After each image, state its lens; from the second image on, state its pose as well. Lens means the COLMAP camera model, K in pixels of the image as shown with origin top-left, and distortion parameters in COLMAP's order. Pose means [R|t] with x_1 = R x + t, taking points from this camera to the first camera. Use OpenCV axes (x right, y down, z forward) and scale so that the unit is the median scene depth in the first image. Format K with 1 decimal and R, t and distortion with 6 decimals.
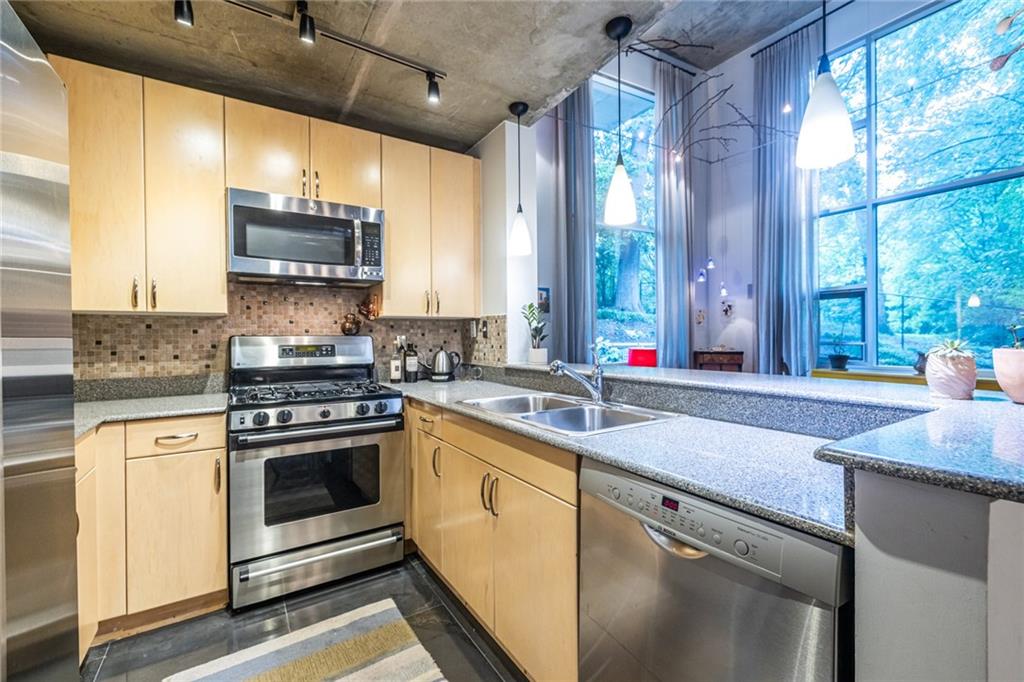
lens RADIAL K [[443.6, 0, 510.1], [0, 443.6, 332.7], [0, 0, 1]] dist [-0.002722, 0.002132]
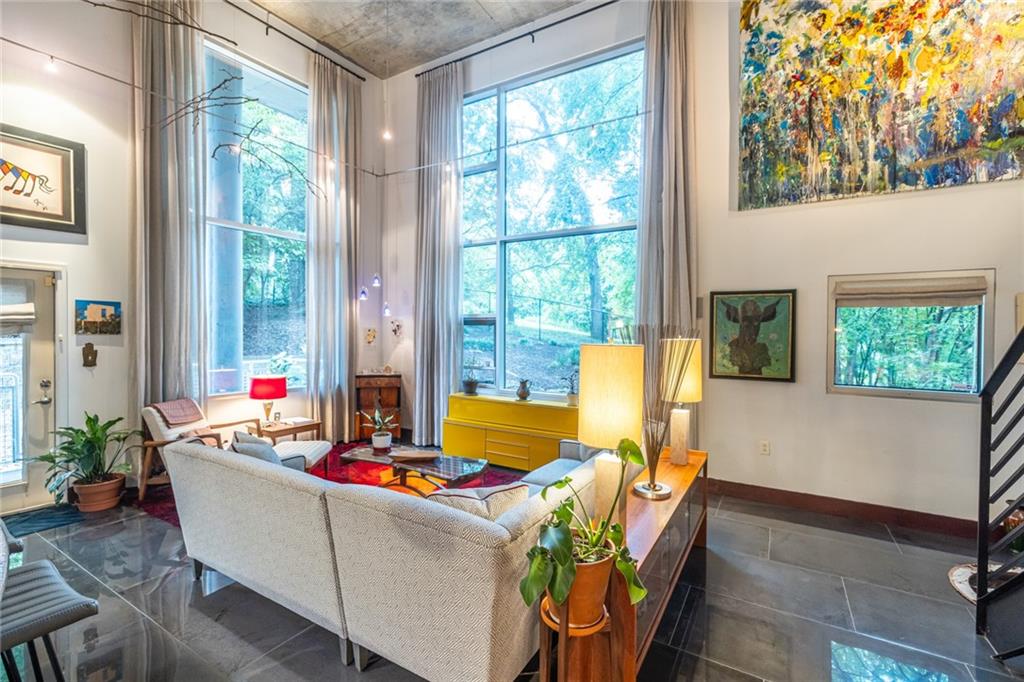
lens RADIAL K [[443.6, 0, 526.3], [0, 443.6, 332.2], [0, 0, 1]] dist [-0.002722, 0.002132]
pose [[0.887425, 0.020409, 0.460500, 0.731937], [-0.023237, 0.999730, 0.000472, -0.132984], [-0.460366, -0.011119, 0.887659, -0.000912]]
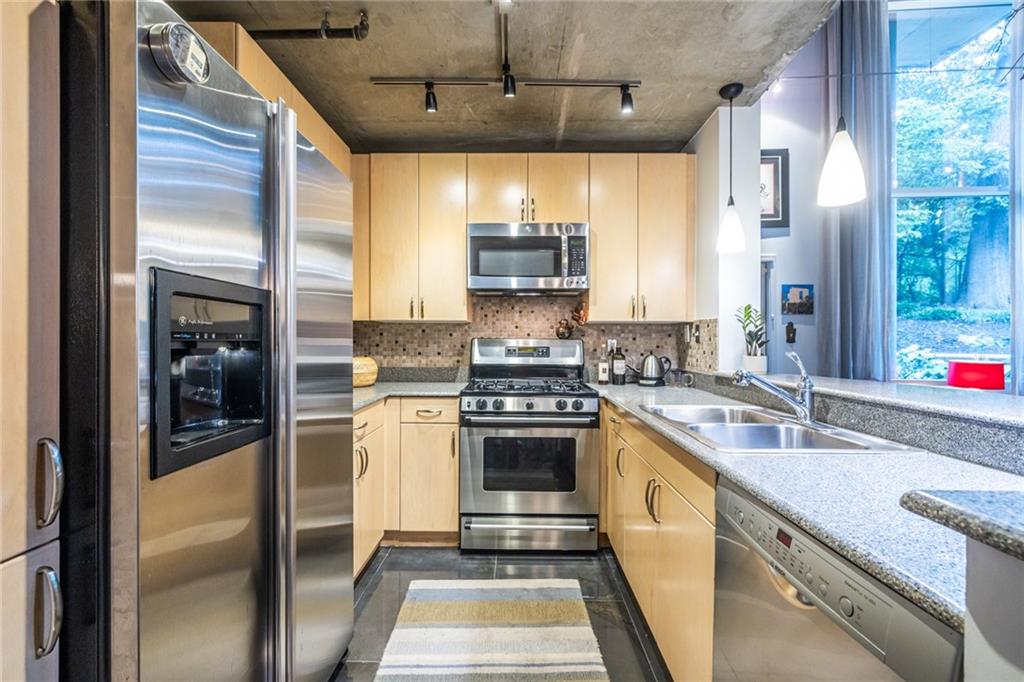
lens RADIAL K [[443.6, 0, 508.2], [0, 443.6, 334.0], [0, 0, 1]] dist [-0.002722, 0.002132]
pose [[0.831372, 0.004138, -0.555700, 0.154431], [-0.007609, 0.999963, -0.003937, -0.000740], [0.555664, 0.007502, 0.831373, -0.005141]]
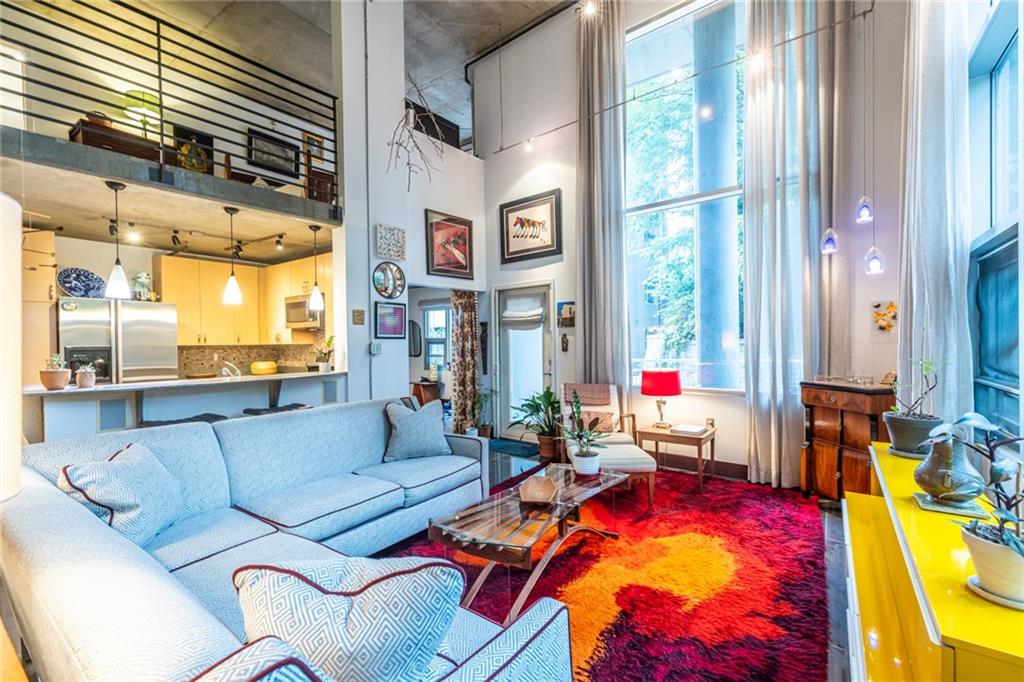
lens RADIAL K [[443.6, 0, 509.3], [0, 443.6, 345.5], [0, 0, 1]] dist [-0.002722, 0.002132]
pose [[0.362479, 0.011155, -0.931925, 1.908659], [0.020309, 0.999596, 0.019865, -0.053156], [0.931771, -0.026127, 0.362106, 1.043274]]
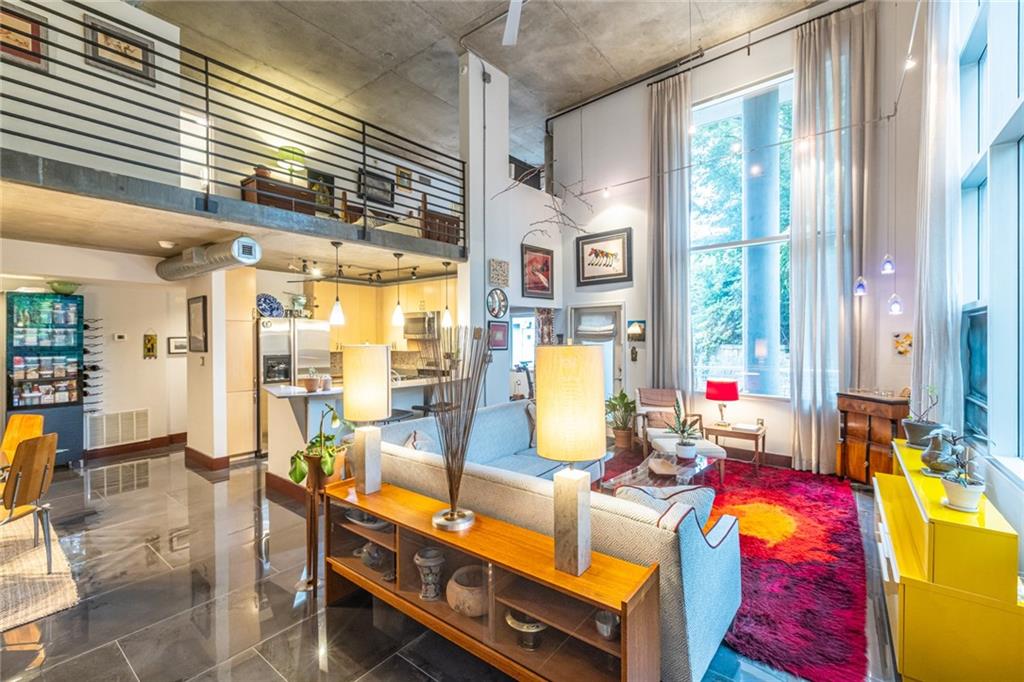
lens RADIAL K [[443.6, 0, 505.3], [0, 443.6, 335.1], [0, 0, 1]] dist [-0.002722, 0.002132]
pose [[0.338272, 0.009274, -0.941003, 2.195050], [0.007289, 0.999896, 0.012474, -0.161745], [0.941020, -0.011079, 0.338169, 0.503582]]
